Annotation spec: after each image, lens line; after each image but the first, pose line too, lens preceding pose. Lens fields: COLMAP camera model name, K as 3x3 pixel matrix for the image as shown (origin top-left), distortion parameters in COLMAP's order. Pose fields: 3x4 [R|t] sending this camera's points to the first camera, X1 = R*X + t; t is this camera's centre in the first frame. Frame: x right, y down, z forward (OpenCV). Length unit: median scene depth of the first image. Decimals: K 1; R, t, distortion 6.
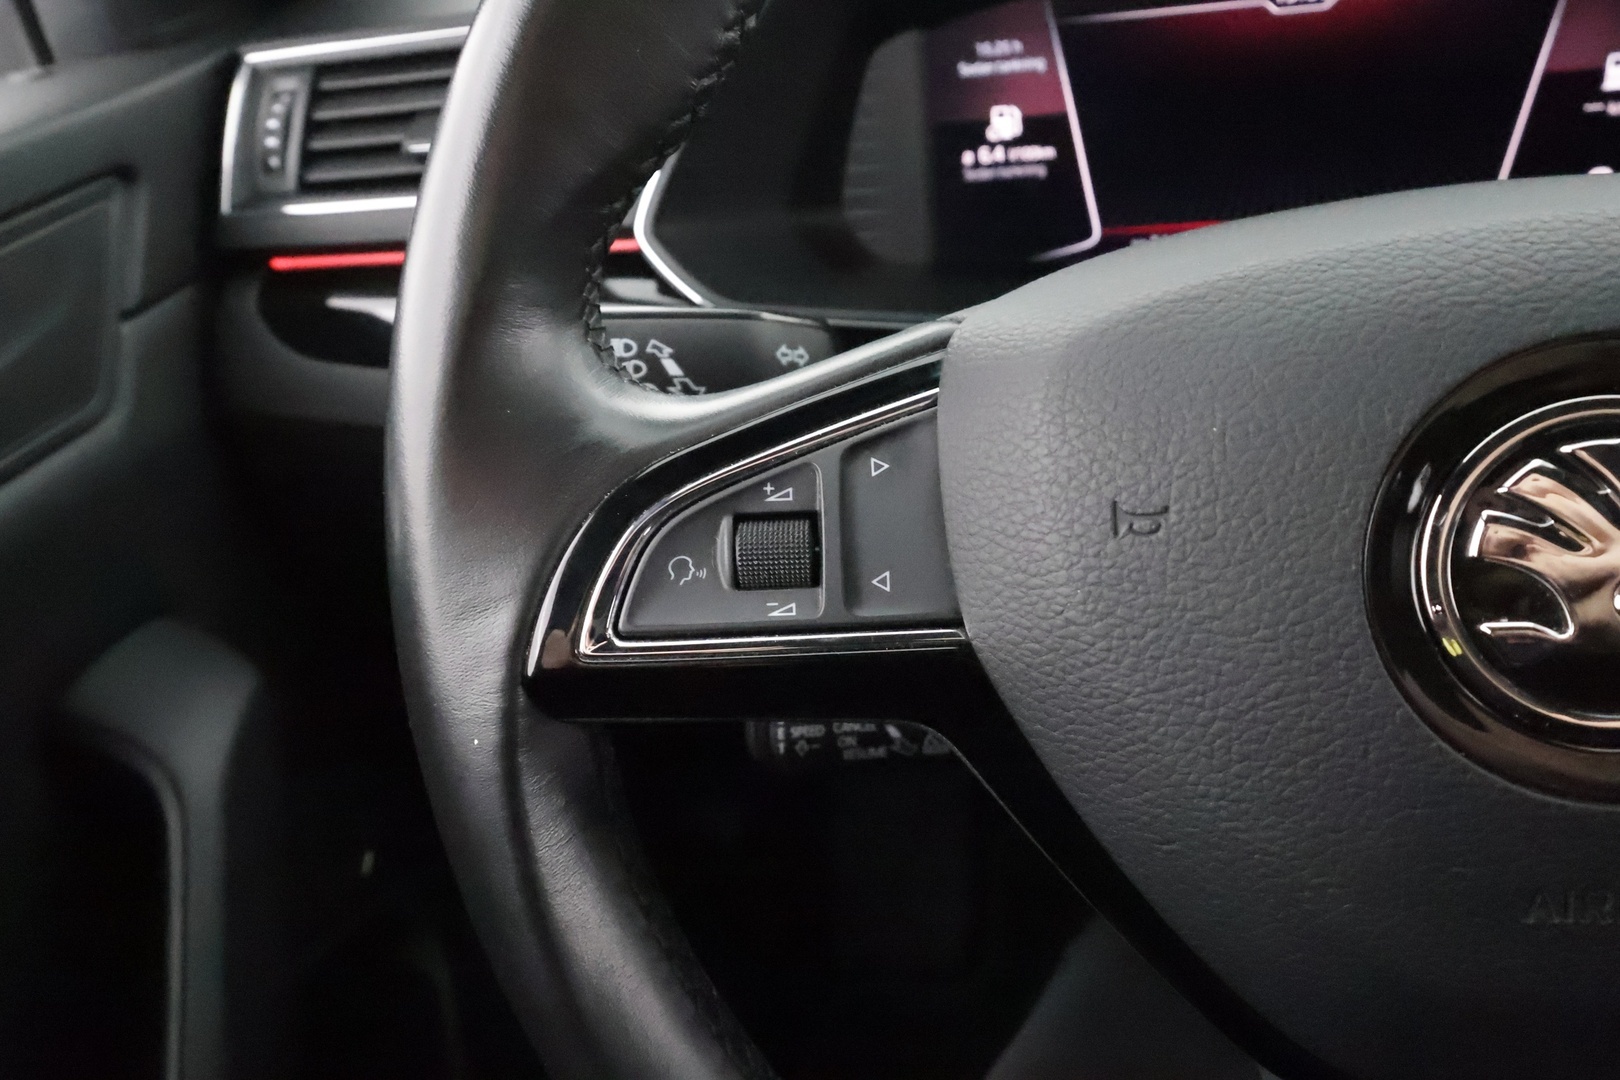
lens RADIAL K [[1354.5, 0, 815.1], [0, 1354.5, 540.6], [0, 0, 1]] dist [0.050494, 0.002708]
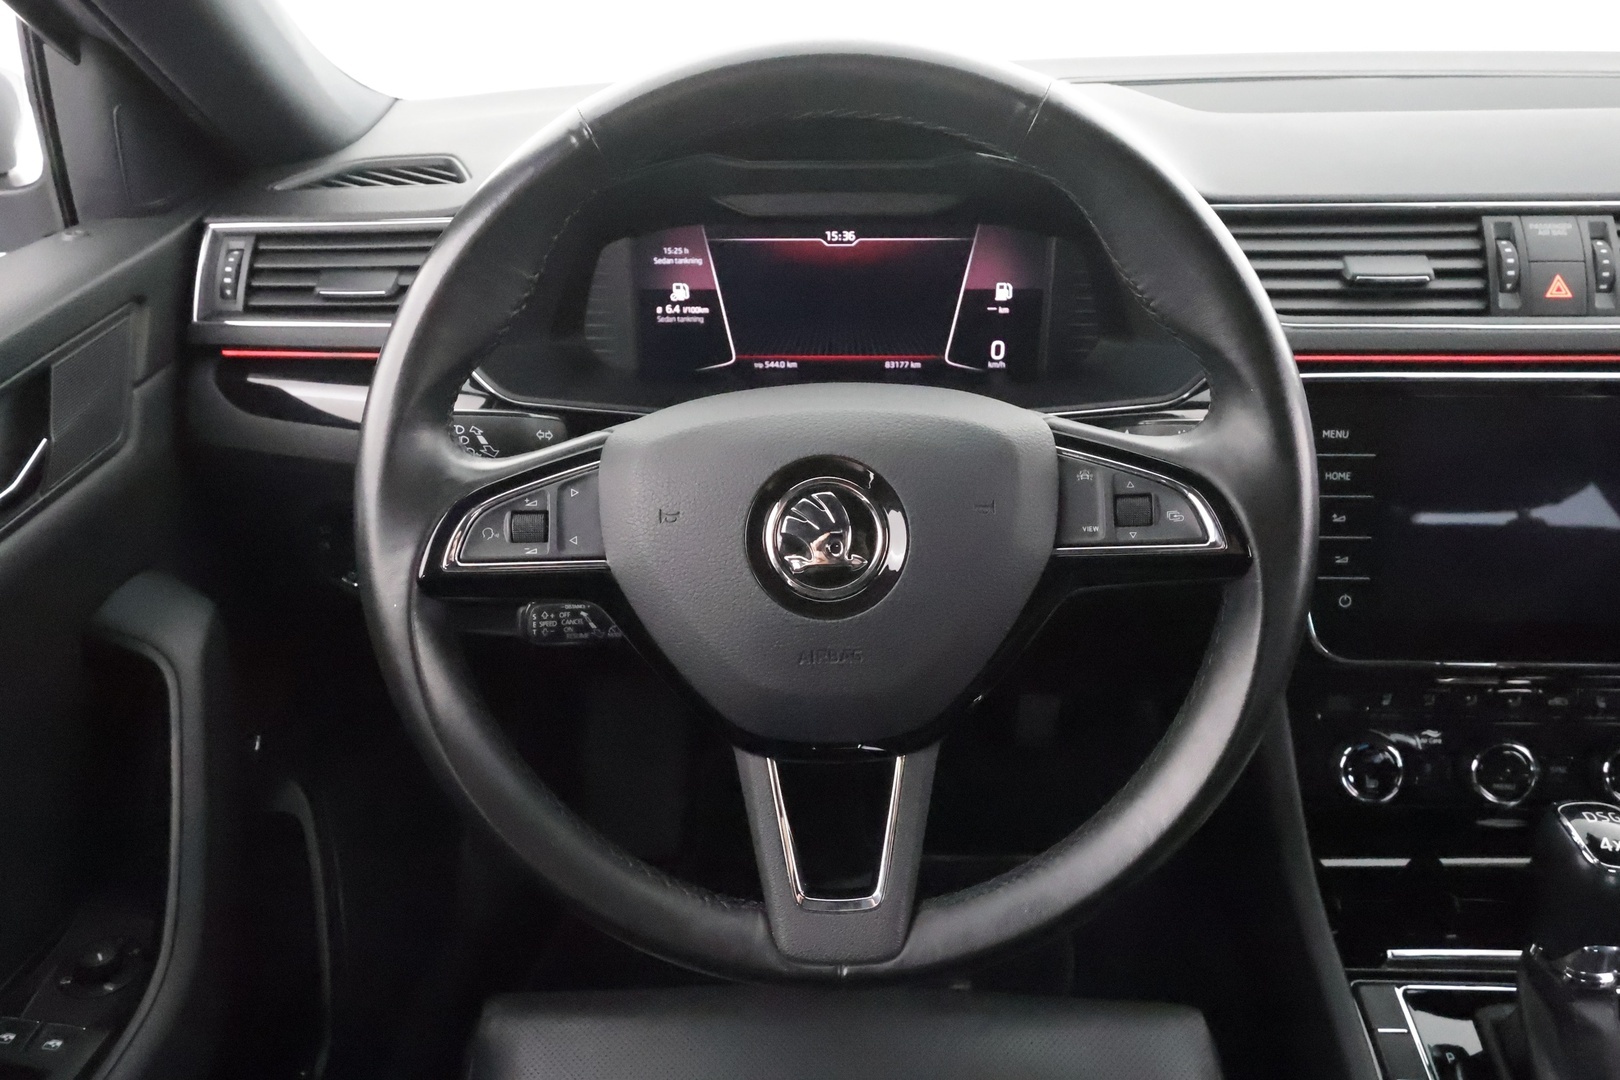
lens RADIAL K [[1275.5, 0, 819.1], [0, 1275.5, 550.1], [0, 0, 1]] dist [0.017702, 0.001653]
pose [[0.984759, 0.021897, 0.172541, 0.061482], [-0.021308, 0.999759, -0.005263, 0.035164], [-0.172615, 0.001507, 0.984988, -0.921712]]
